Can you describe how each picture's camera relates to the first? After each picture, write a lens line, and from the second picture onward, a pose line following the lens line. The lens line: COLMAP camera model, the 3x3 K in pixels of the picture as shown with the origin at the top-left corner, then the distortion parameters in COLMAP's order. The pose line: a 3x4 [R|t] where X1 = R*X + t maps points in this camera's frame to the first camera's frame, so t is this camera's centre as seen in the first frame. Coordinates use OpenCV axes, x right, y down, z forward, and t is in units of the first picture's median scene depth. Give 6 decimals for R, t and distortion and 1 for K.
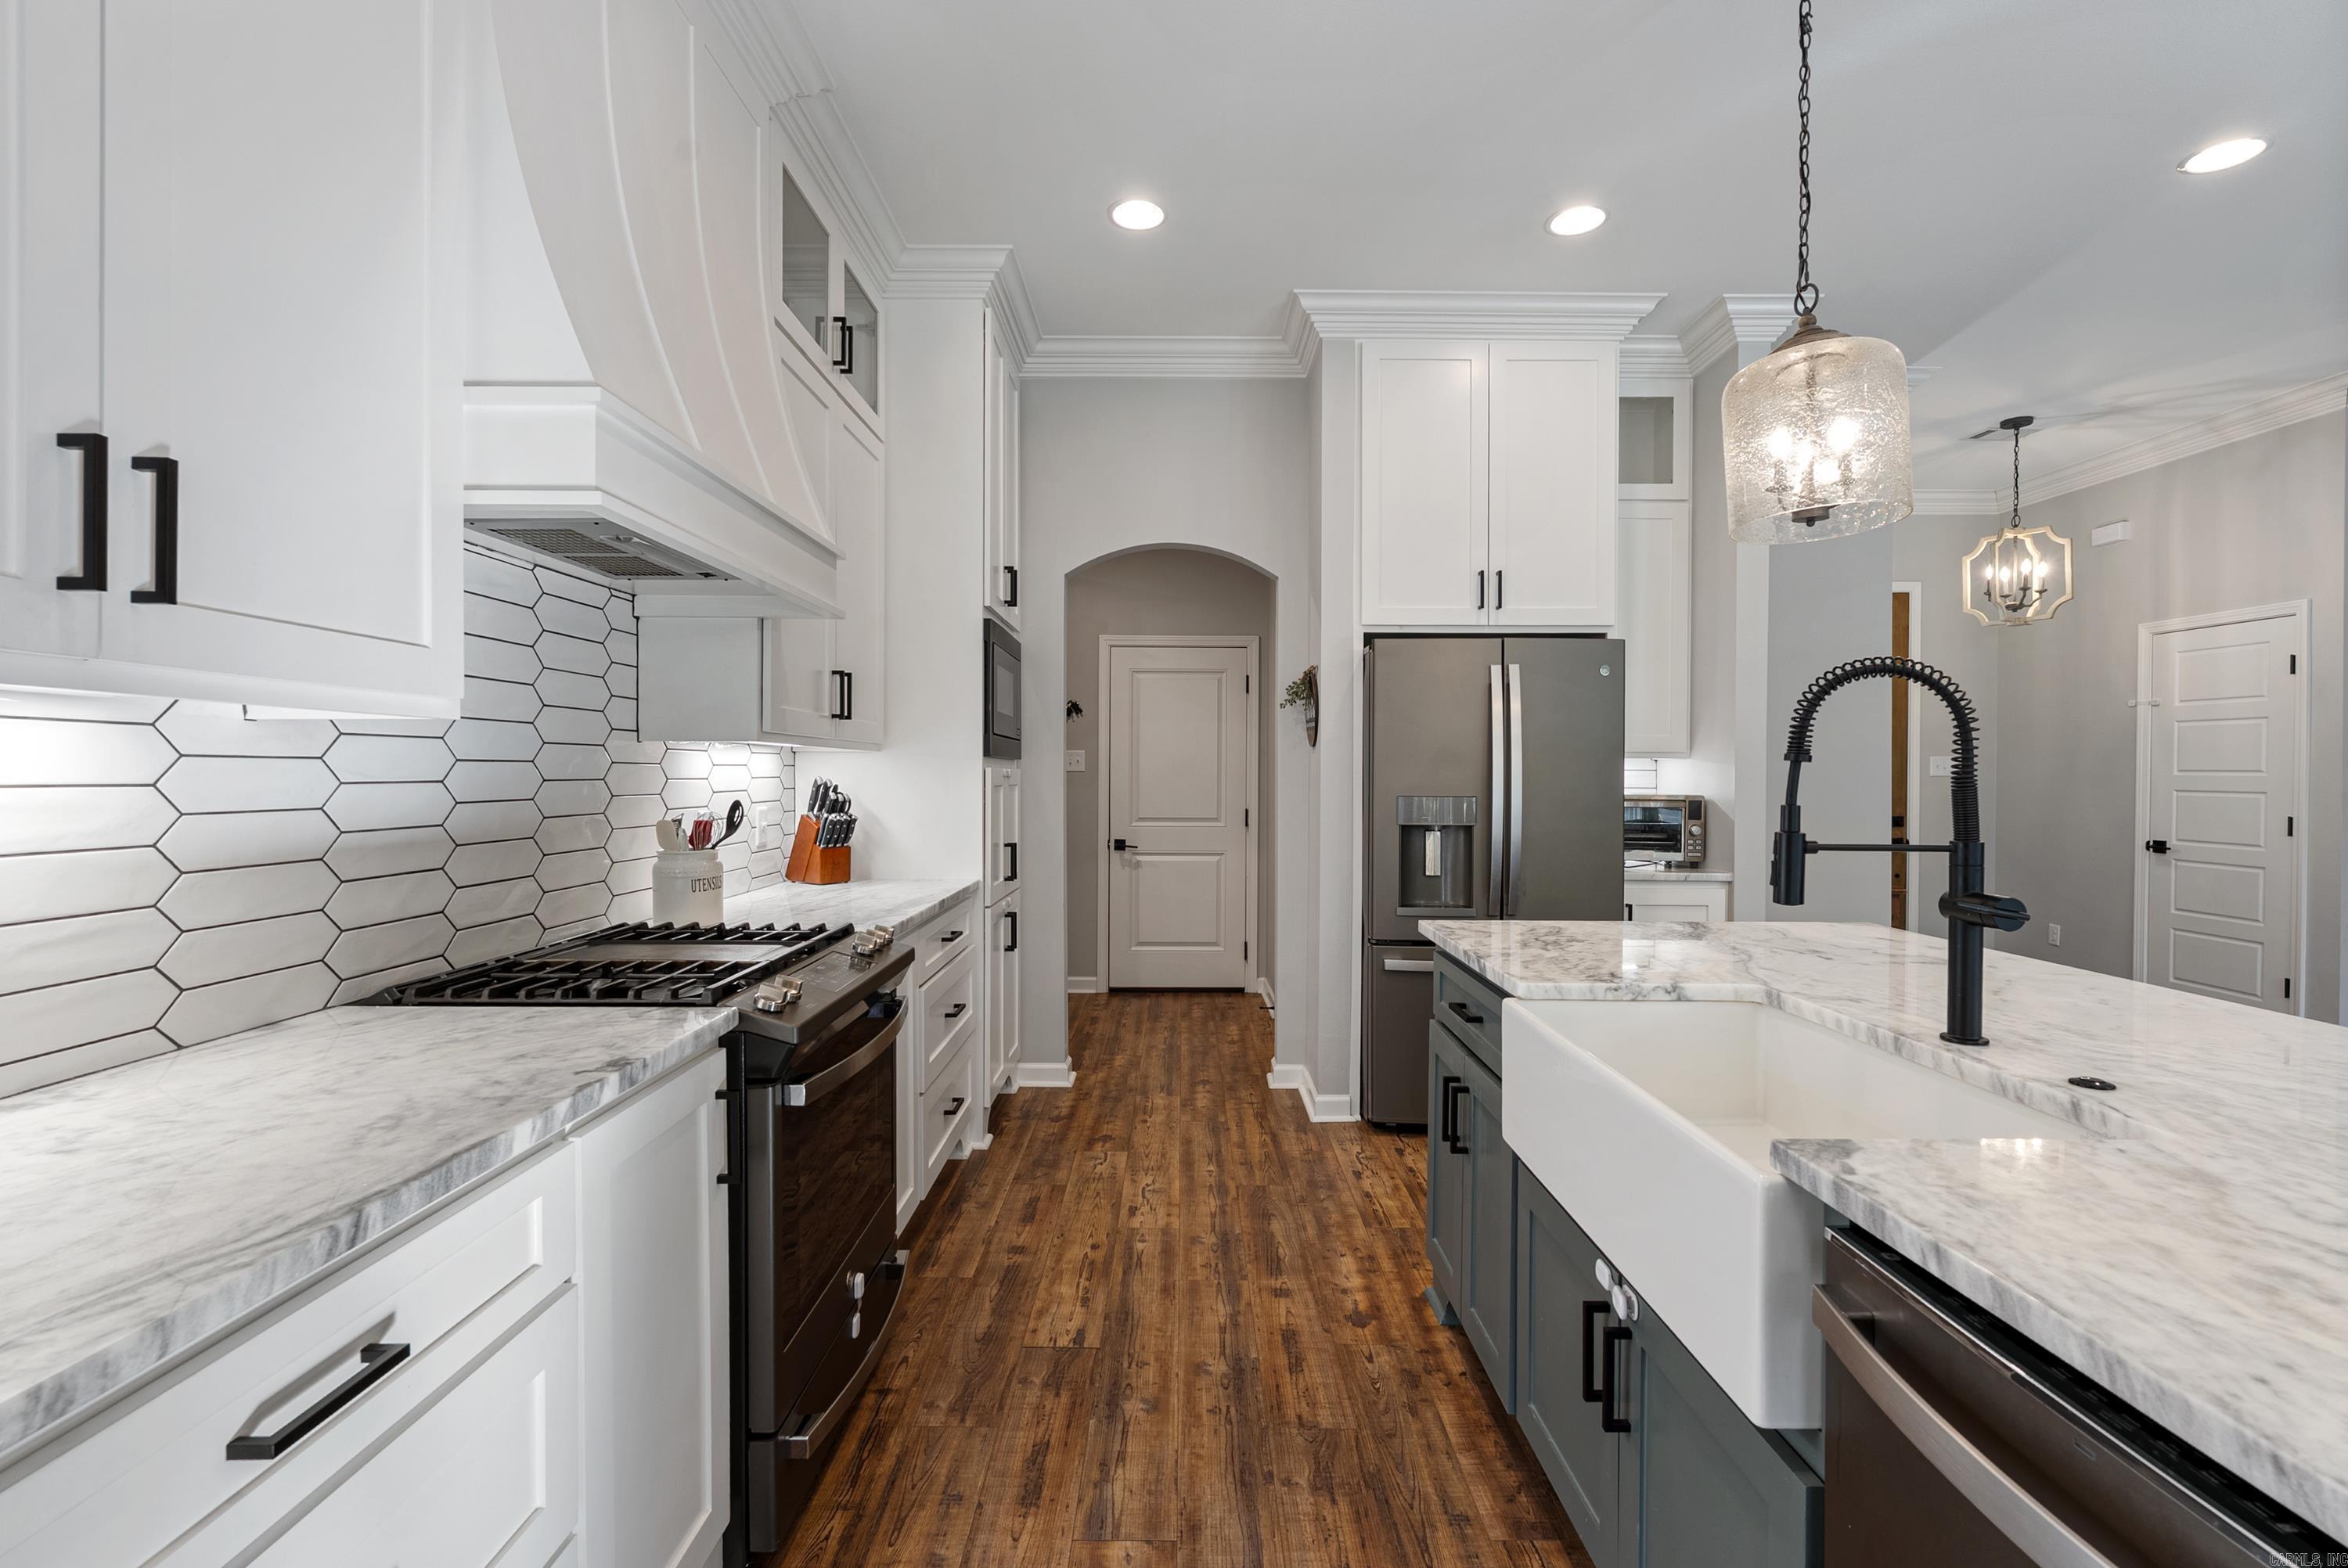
lens RADIAL K [[1042.7, 0, 1171.5], [0, 1042.7, 785.6], [0, 0, 1]] dist [-0.005344, 0.000849]
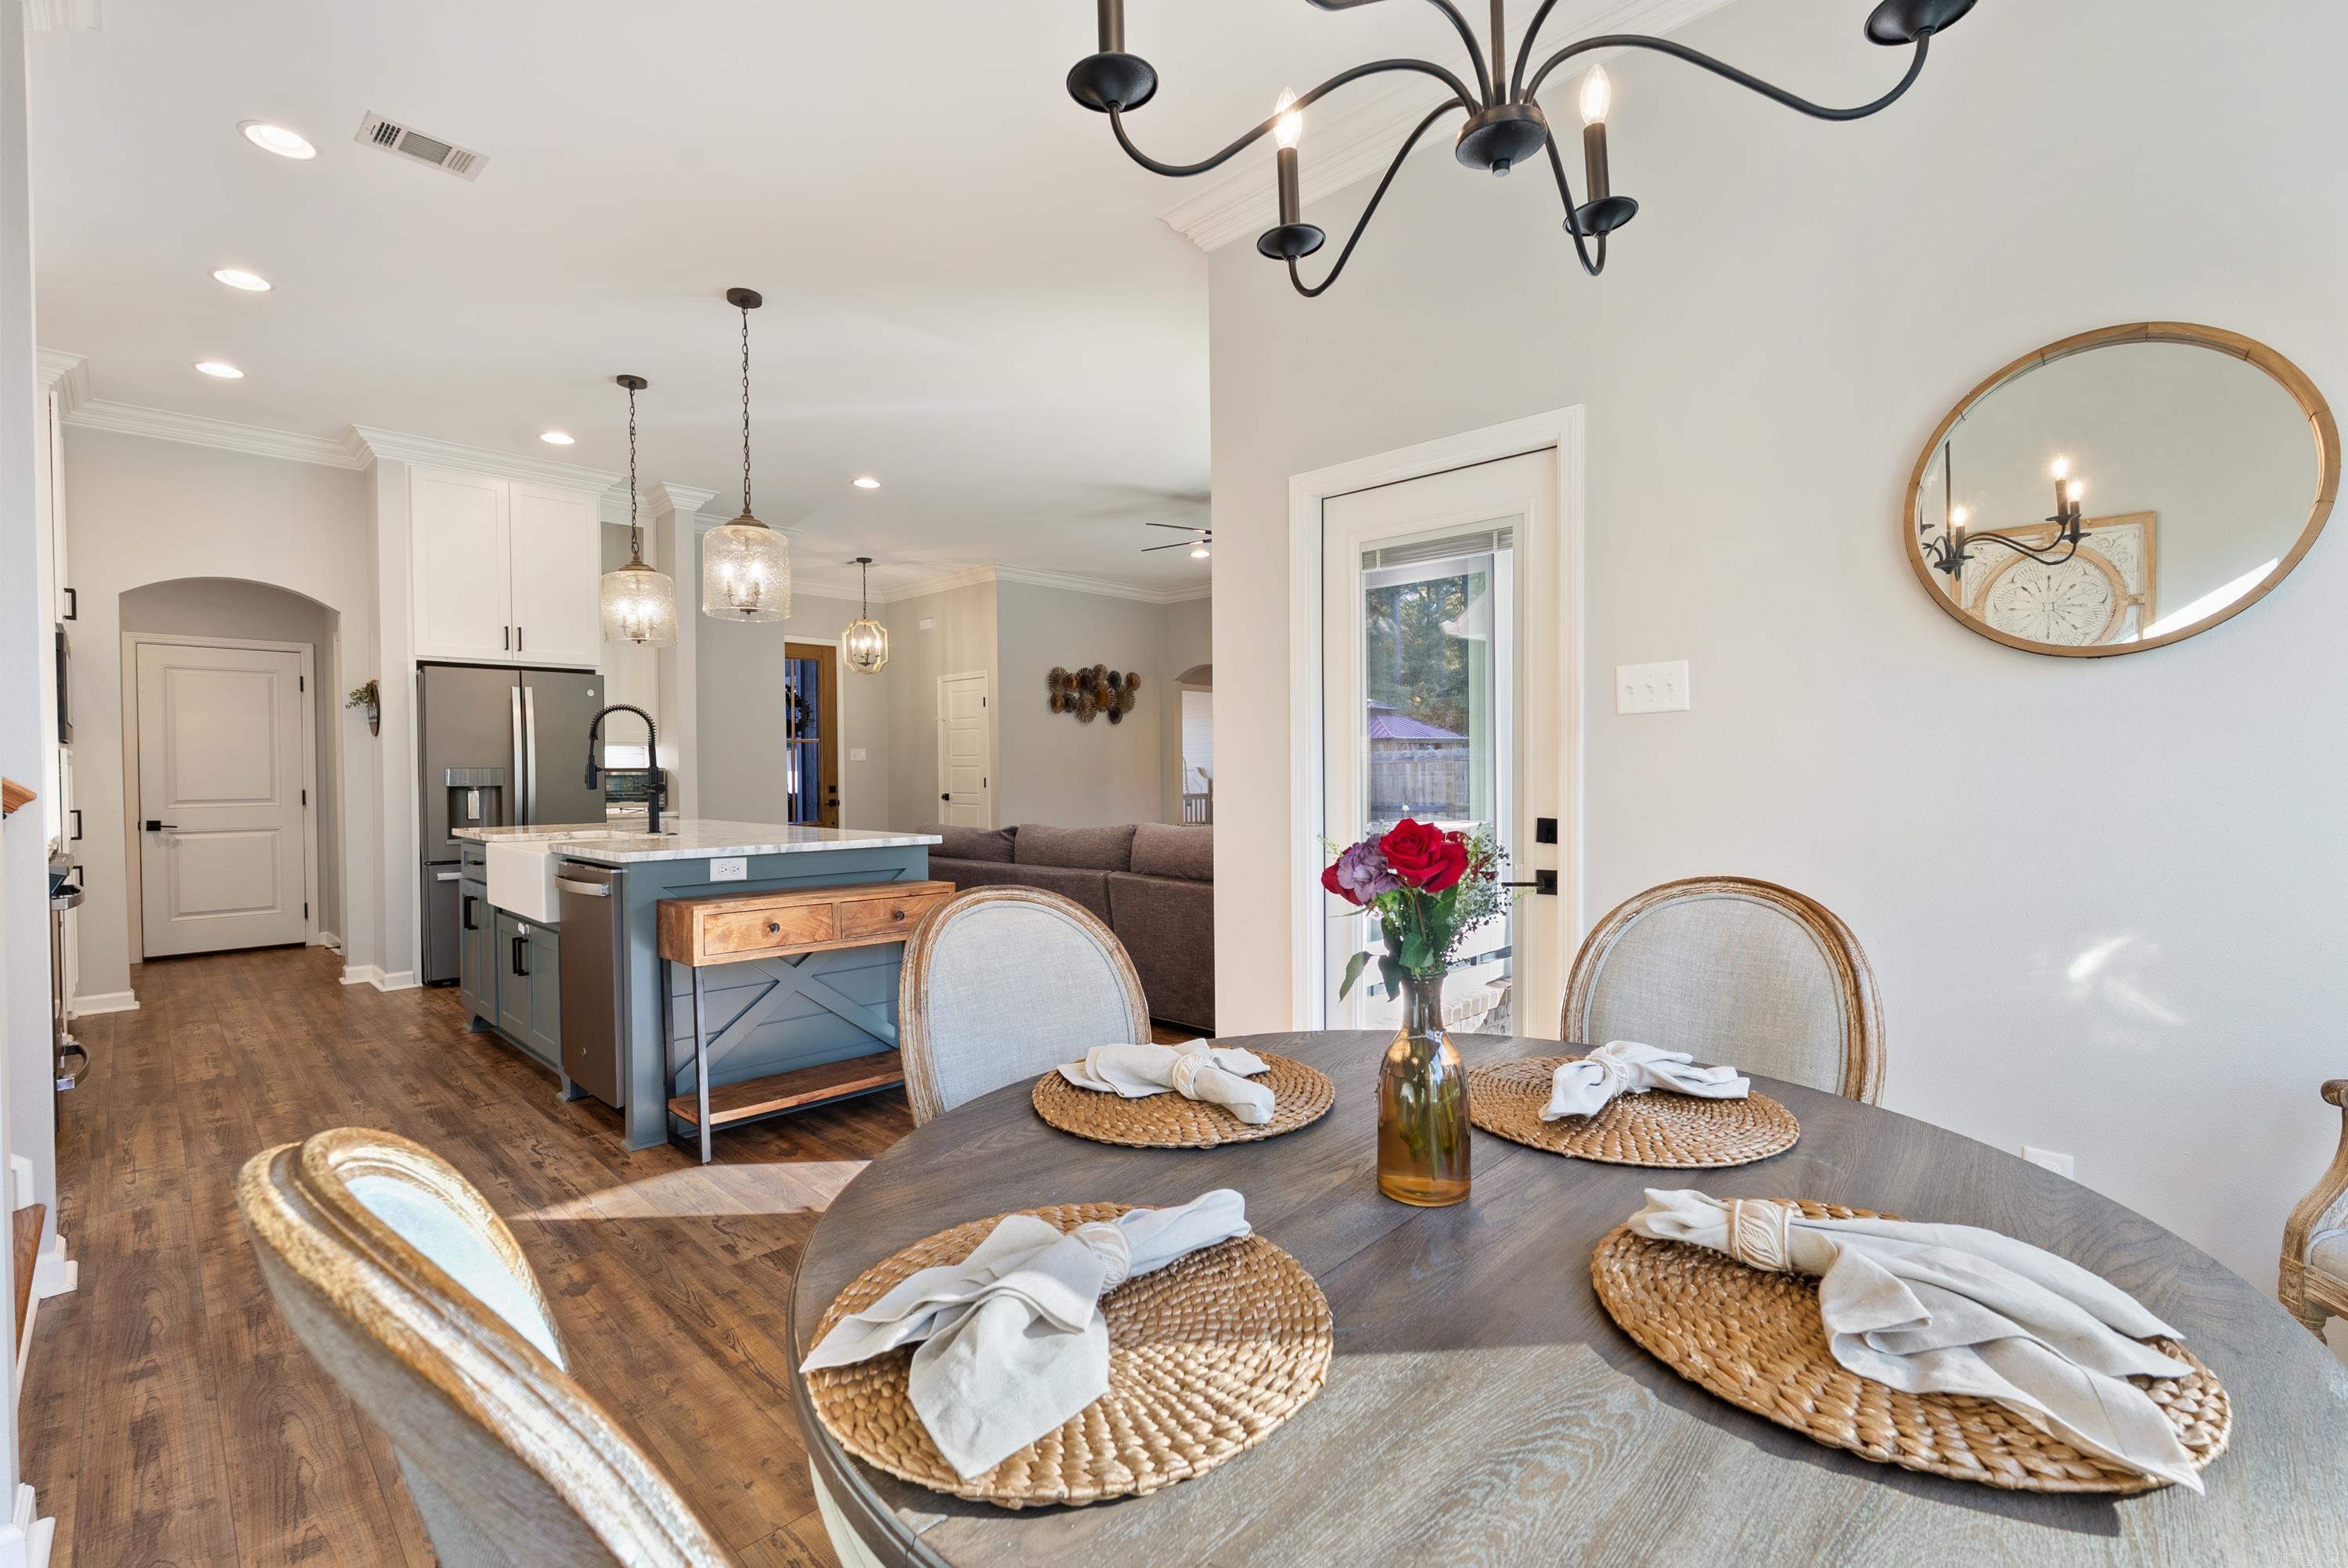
lens RADIAL K [[1042.7, 0, 1180.2], [0, 1042.7, 783.7], [0, 0, 1]] dist [-0.005344, 0.000849]
pose [[0.696096, -0.018510, 0.717710, -0.141176], [0.020340, 0.999775, 0.006057, 0.049010], [-0.717661, 0.010382, 0.696315, -0.914029]]
